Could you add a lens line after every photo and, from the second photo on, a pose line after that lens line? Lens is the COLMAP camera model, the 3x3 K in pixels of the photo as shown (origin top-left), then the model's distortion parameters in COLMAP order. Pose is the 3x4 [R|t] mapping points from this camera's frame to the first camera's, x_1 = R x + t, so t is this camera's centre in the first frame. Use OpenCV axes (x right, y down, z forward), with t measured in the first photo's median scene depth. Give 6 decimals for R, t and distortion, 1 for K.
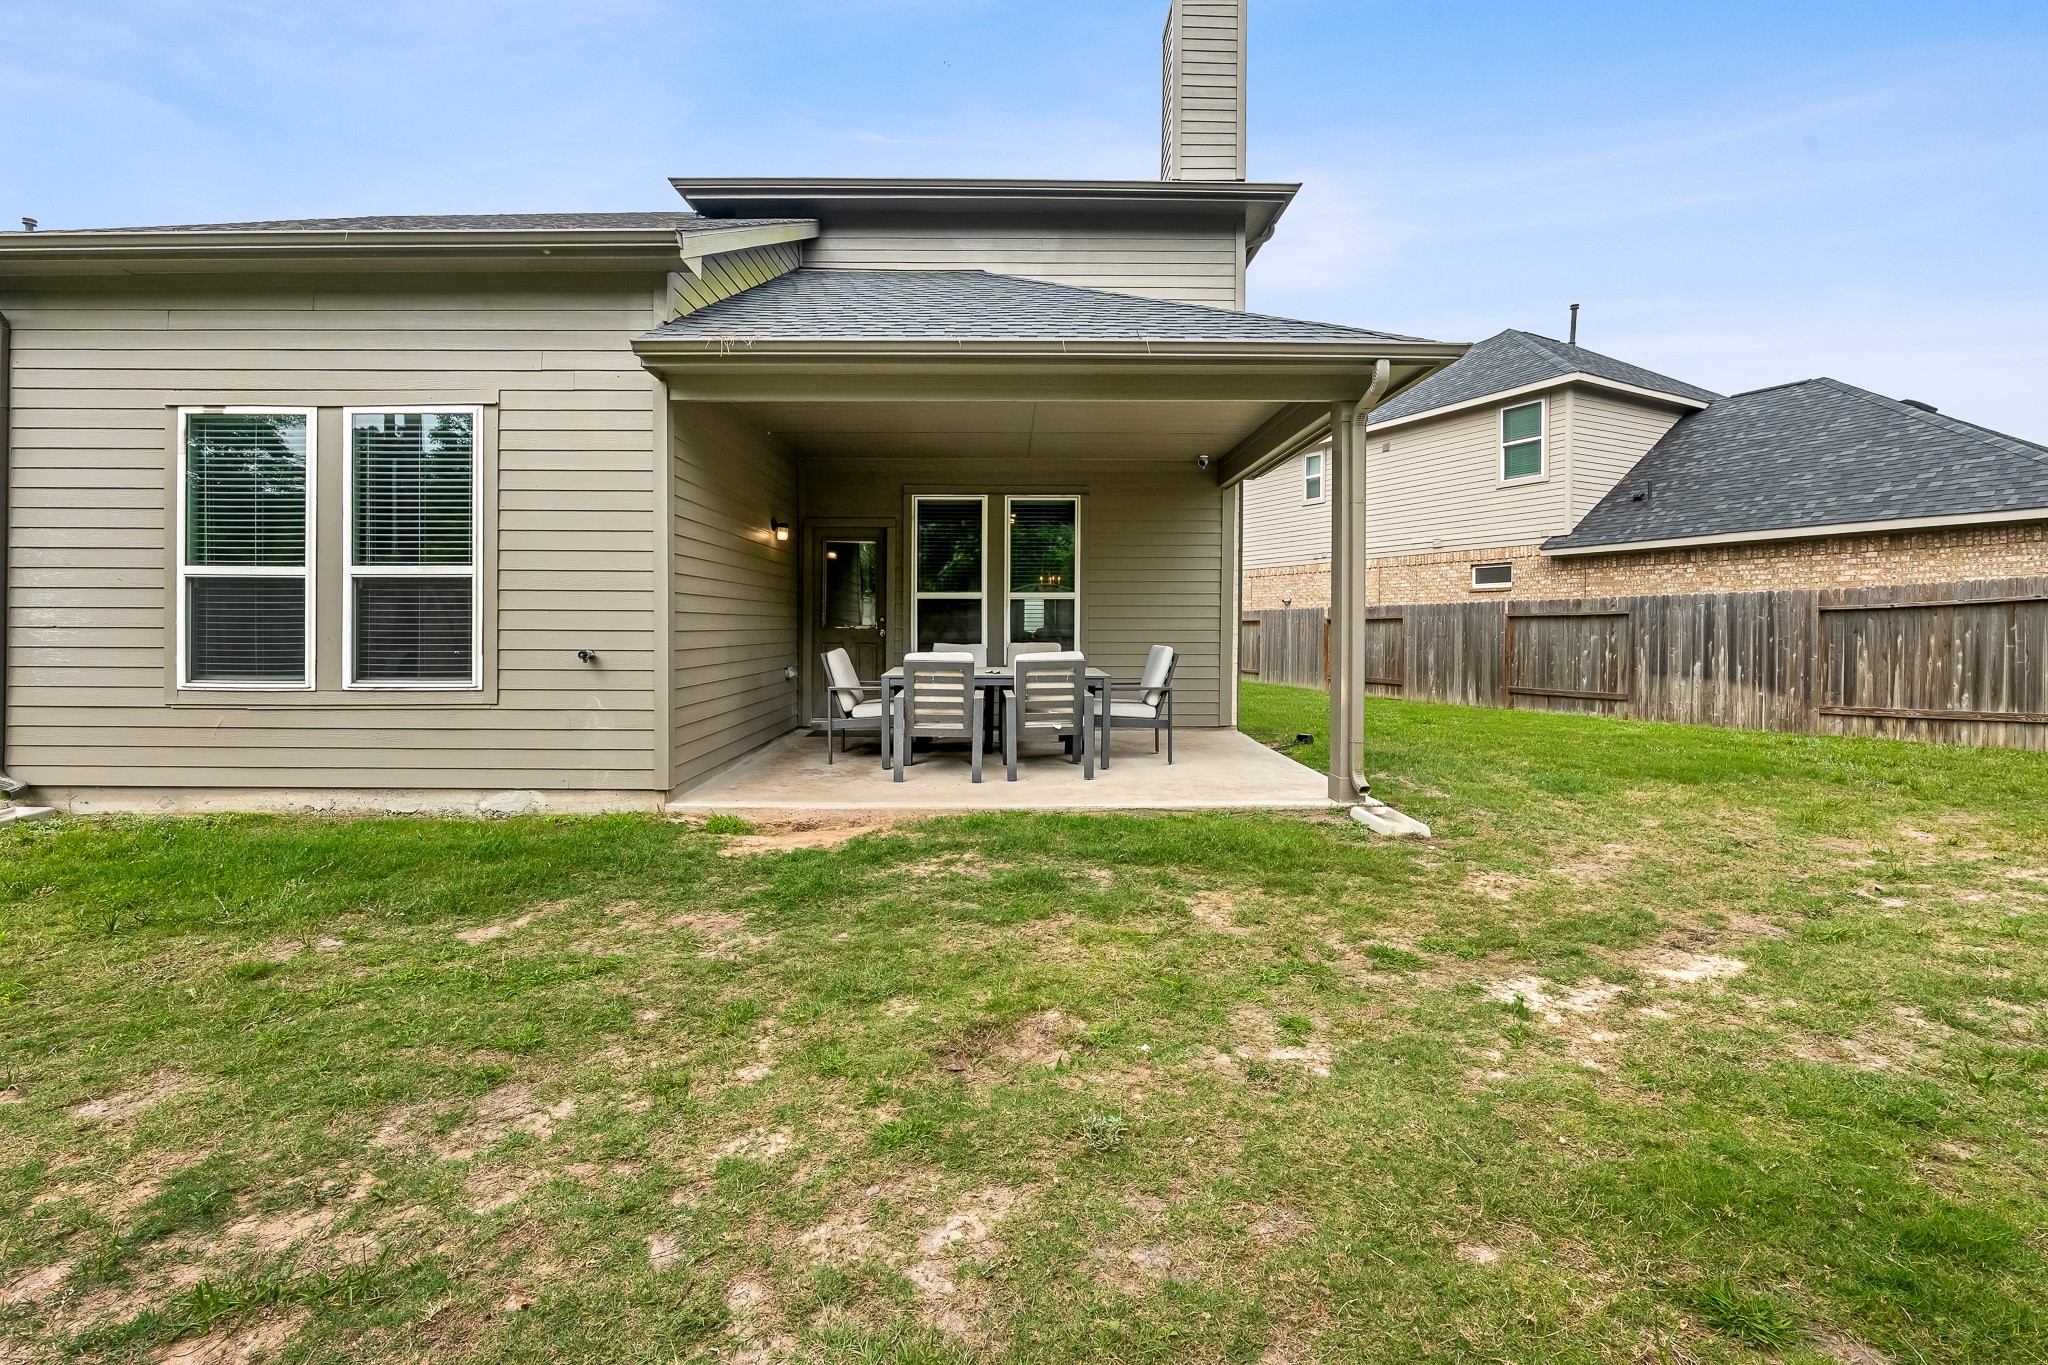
lens RADIAL K [[842.3, 0, 1034.7], [0, 842.3, 641.5], [0, 0, 1]] dist [-0.001792, -0.000068]
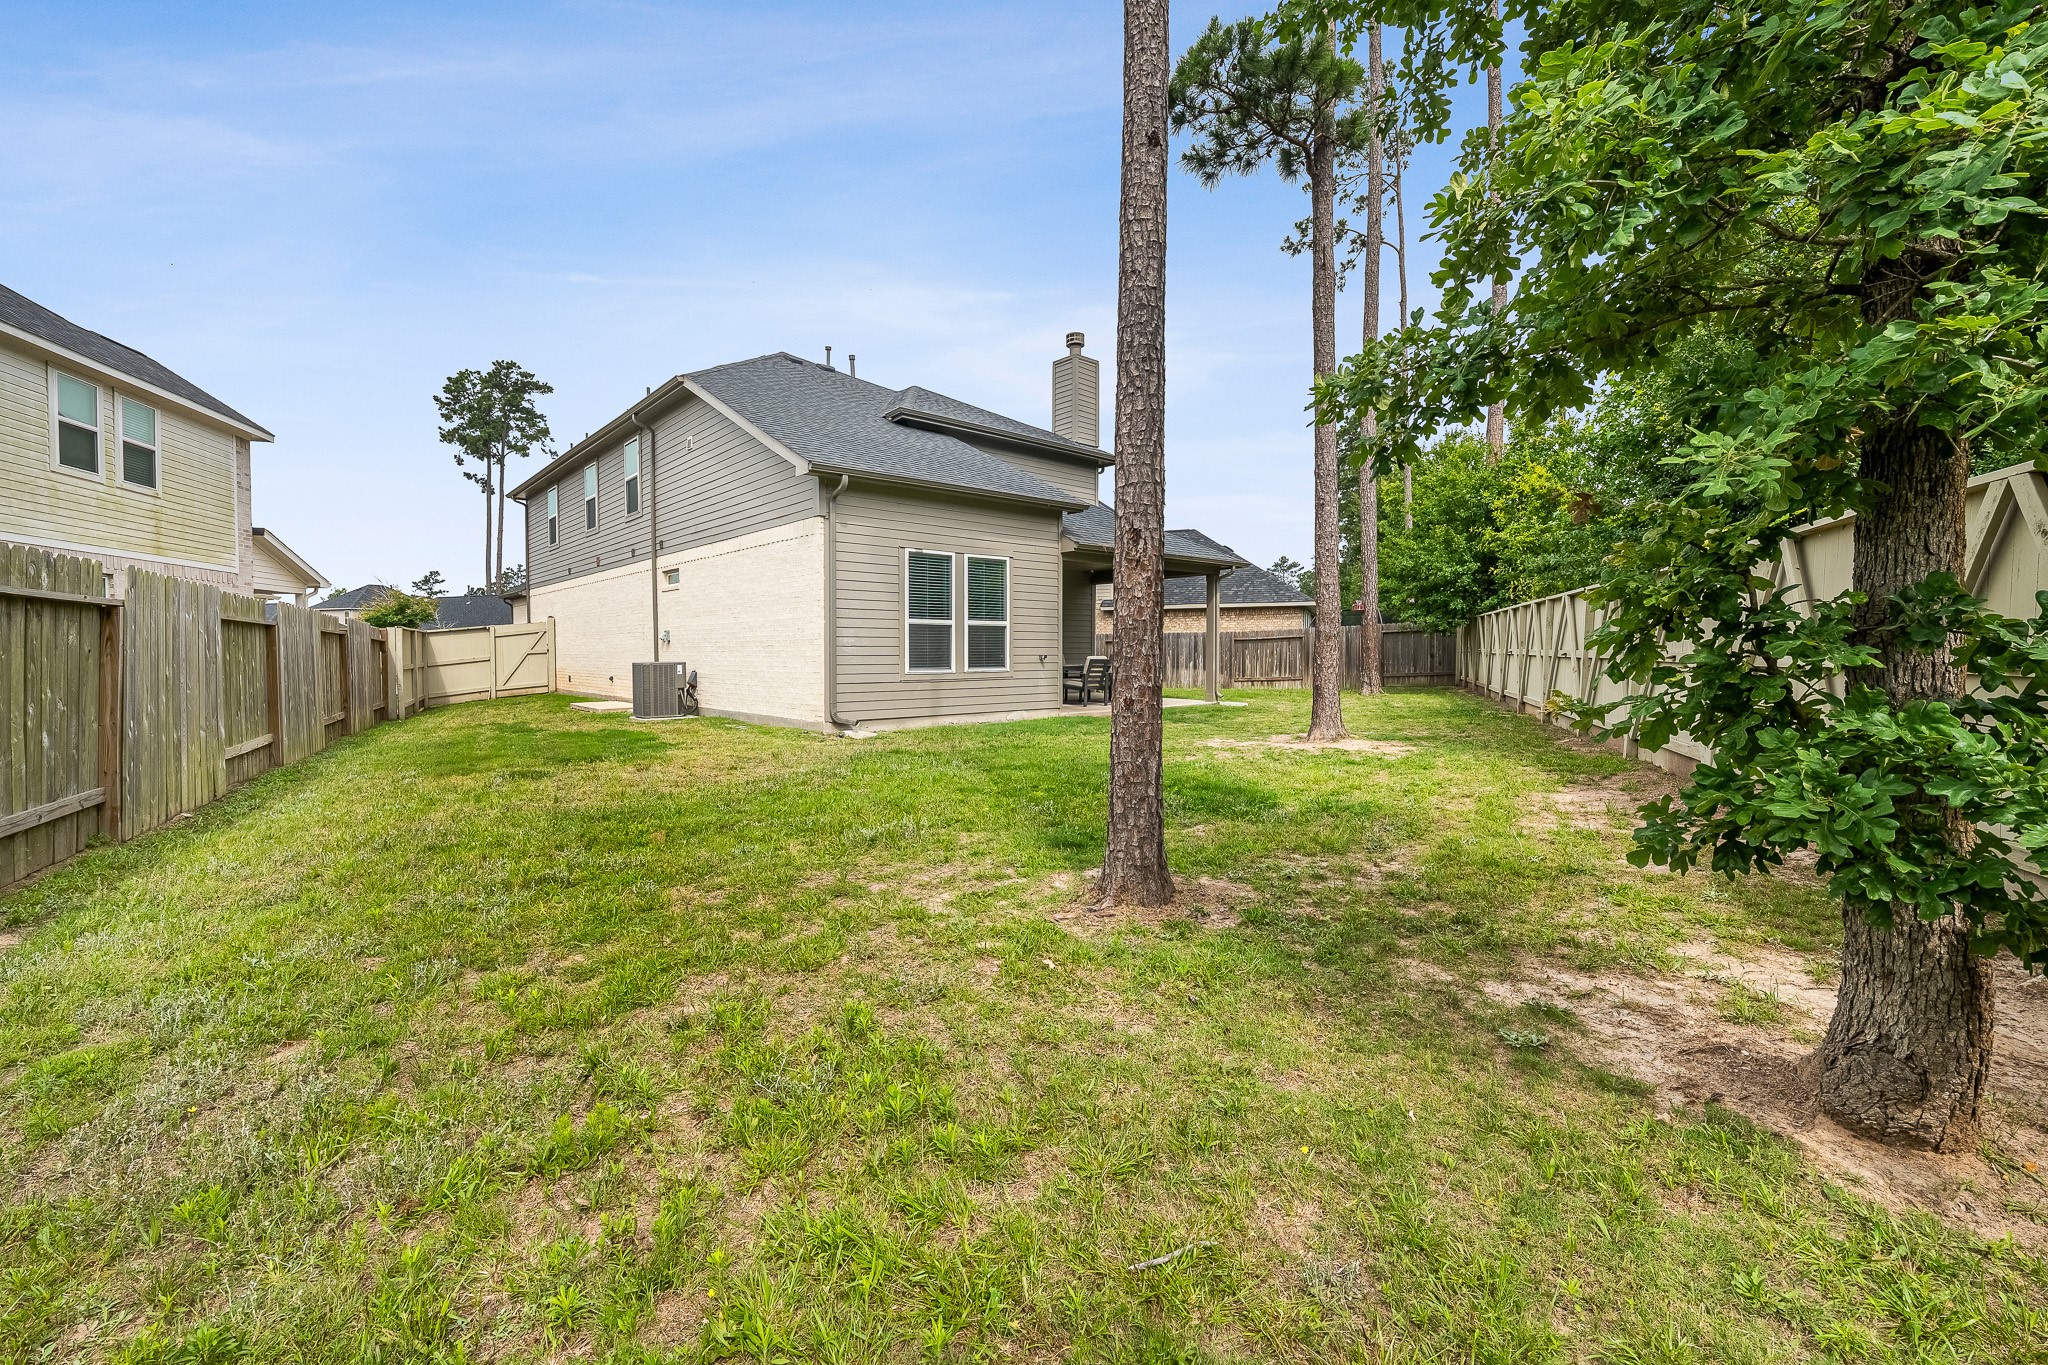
lens RADIAL K [[842.3, 0, 1020.1], [0, 842.3, 665.3], [0, 0, 1]] dist [-0.001792, -0.000068]
pose [[0.752975, -0.013840, 0.657903, -2.259638], [0.010529, 0.999904, 0.008985, 0.017531], [-0.657965, 0.000161, 0.753049, -0.894820]]
